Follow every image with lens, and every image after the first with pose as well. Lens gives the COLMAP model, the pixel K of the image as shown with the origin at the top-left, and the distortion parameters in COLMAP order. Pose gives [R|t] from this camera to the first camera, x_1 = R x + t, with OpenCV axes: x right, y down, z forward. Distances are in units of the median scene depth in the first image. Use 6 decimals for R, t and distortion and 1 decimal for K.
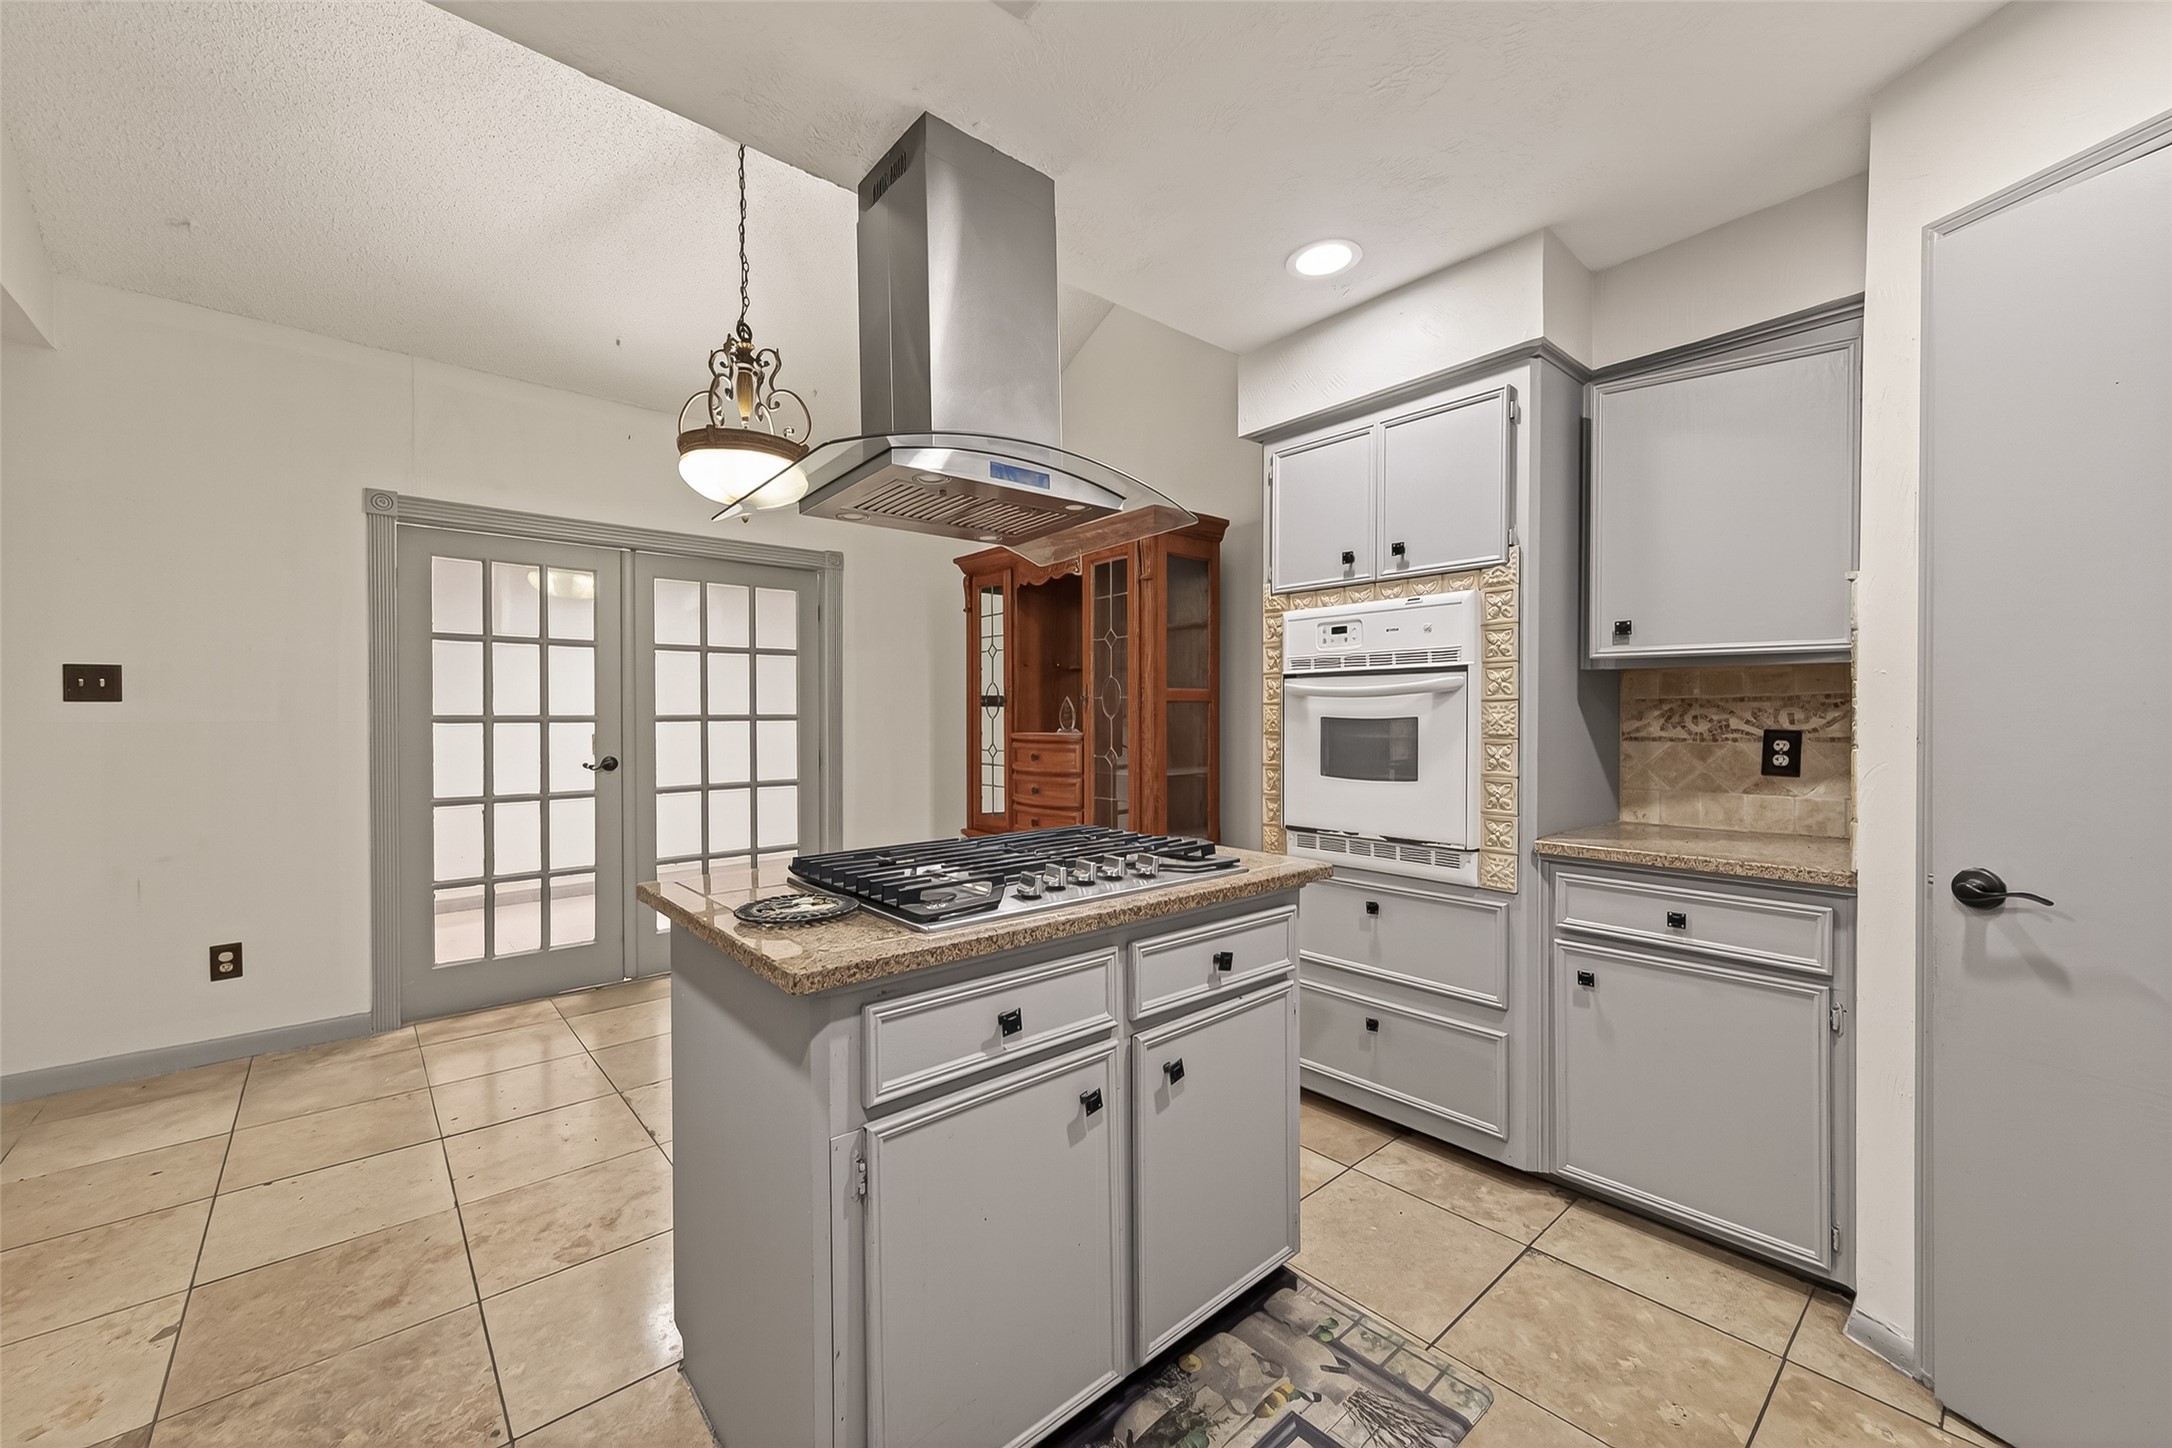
lens RADIAL K [[856.2, 0, 1086.0], [0, 856.2, 724.0], [0, 0, 1]] dist [0.012603, -0.000045]
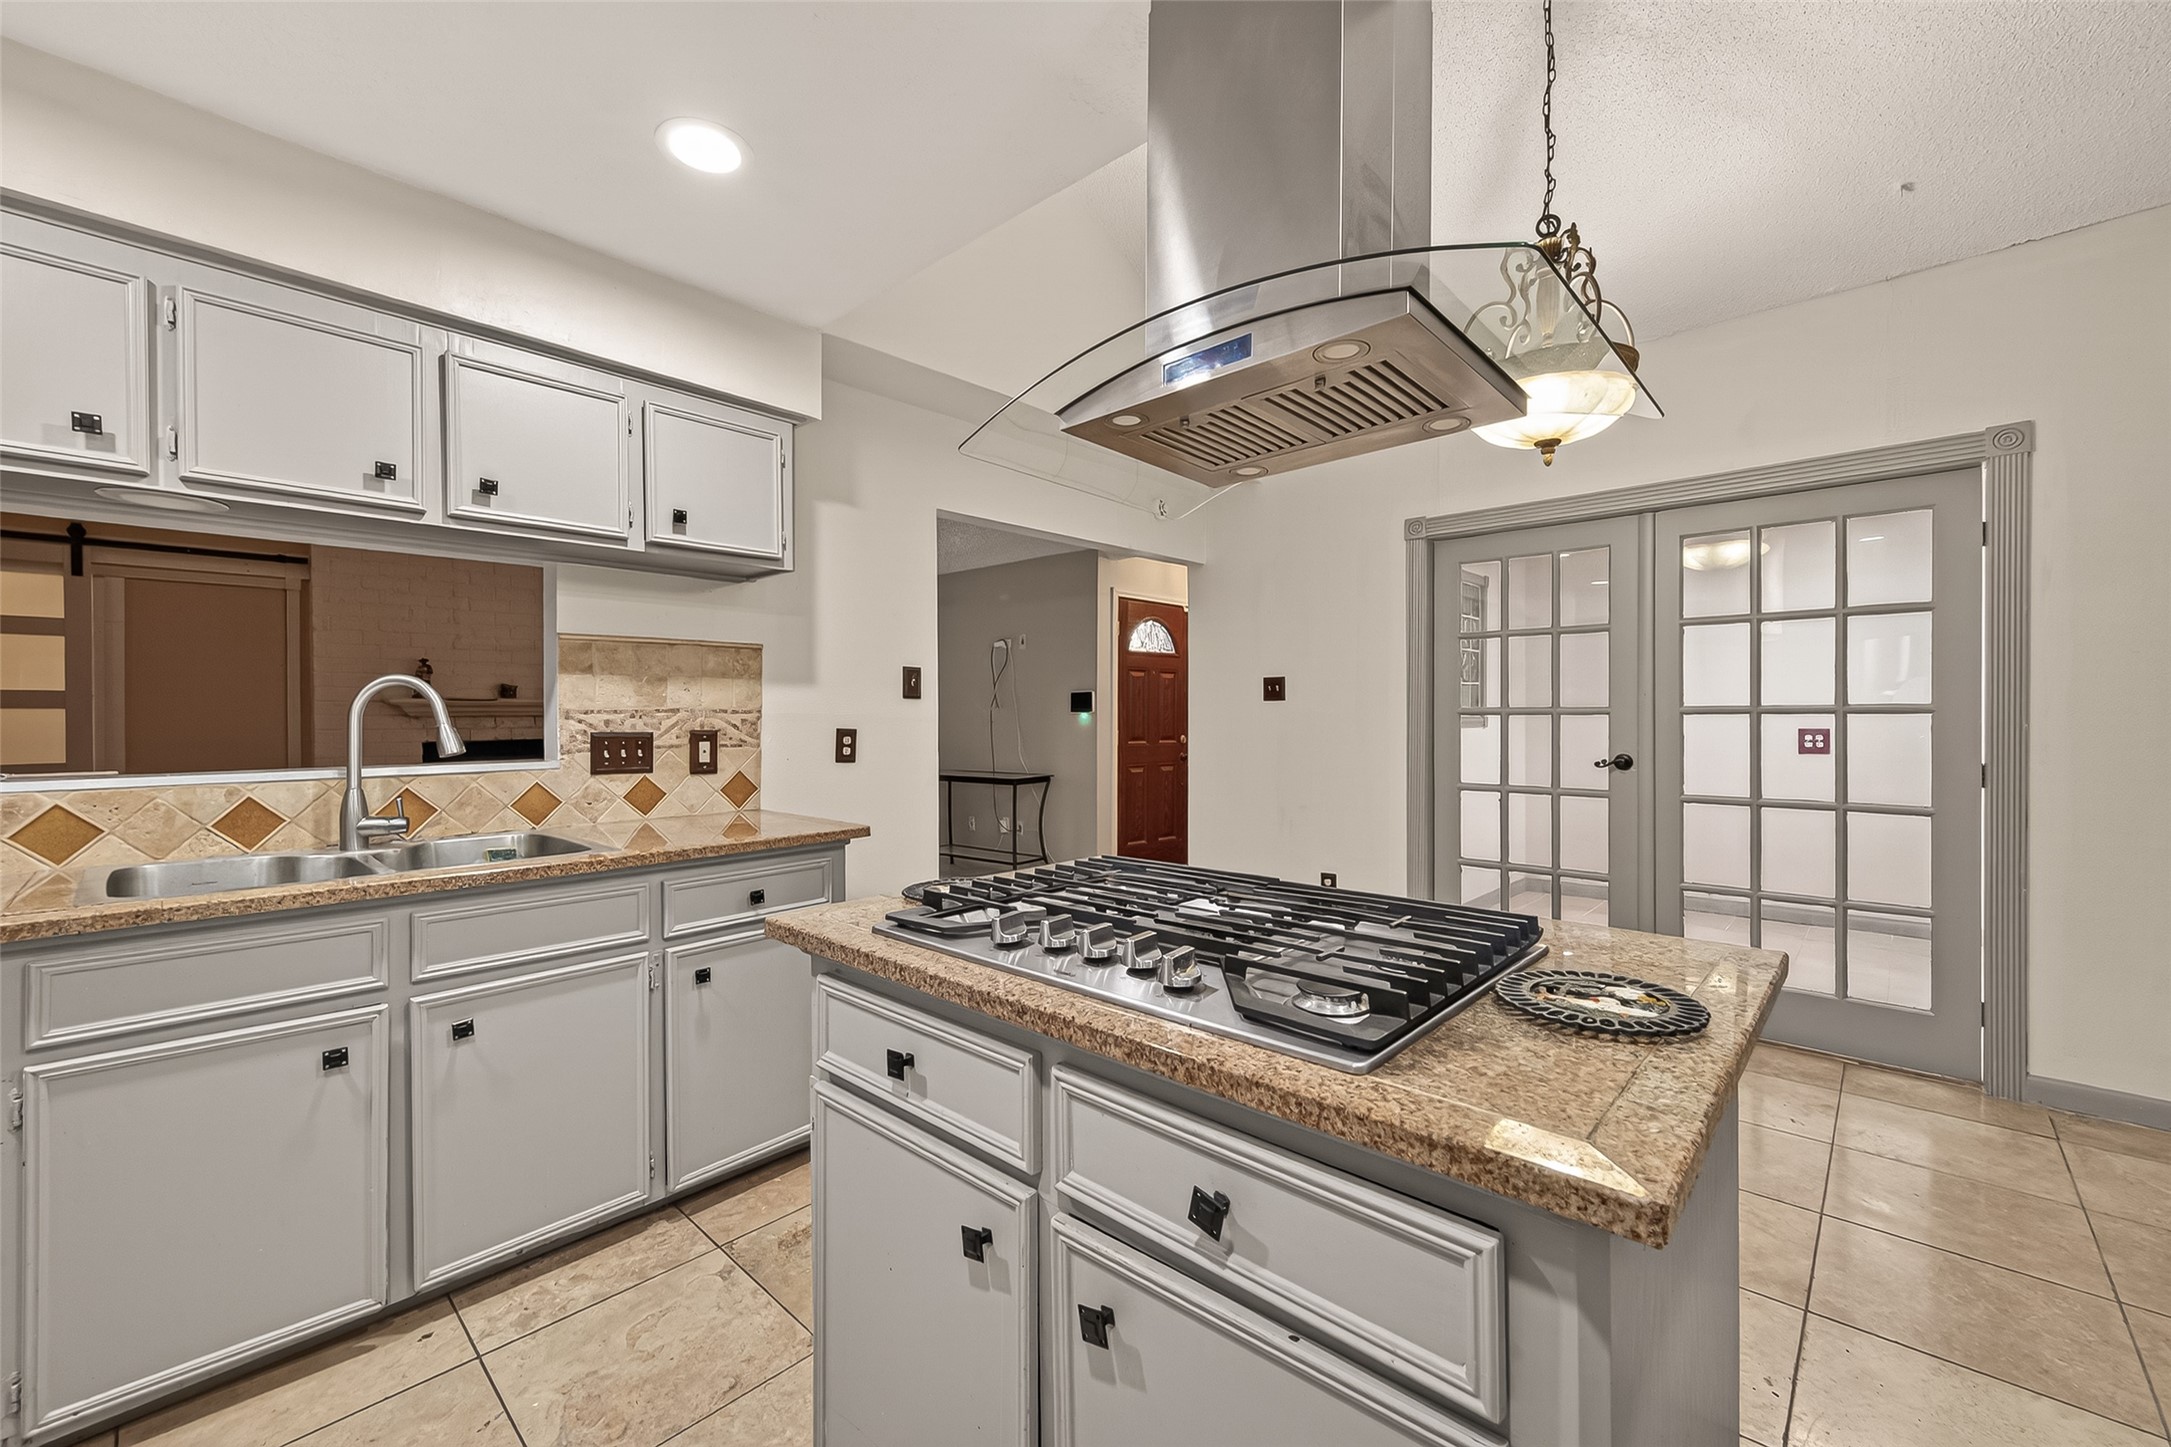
lens RADIAL K [[855.8, 0, 1085.5], [0, 855.8, 723.5], [0, 0, 1]] dist [0.012603, -0.000045]
pose [[0.127195, 0.014854, -0.991767, 0.251560], [-0.004327, 0.999887, 0.014421, -0.003531], [0.991868, 0.002457, 0.127245, 0.342810]]
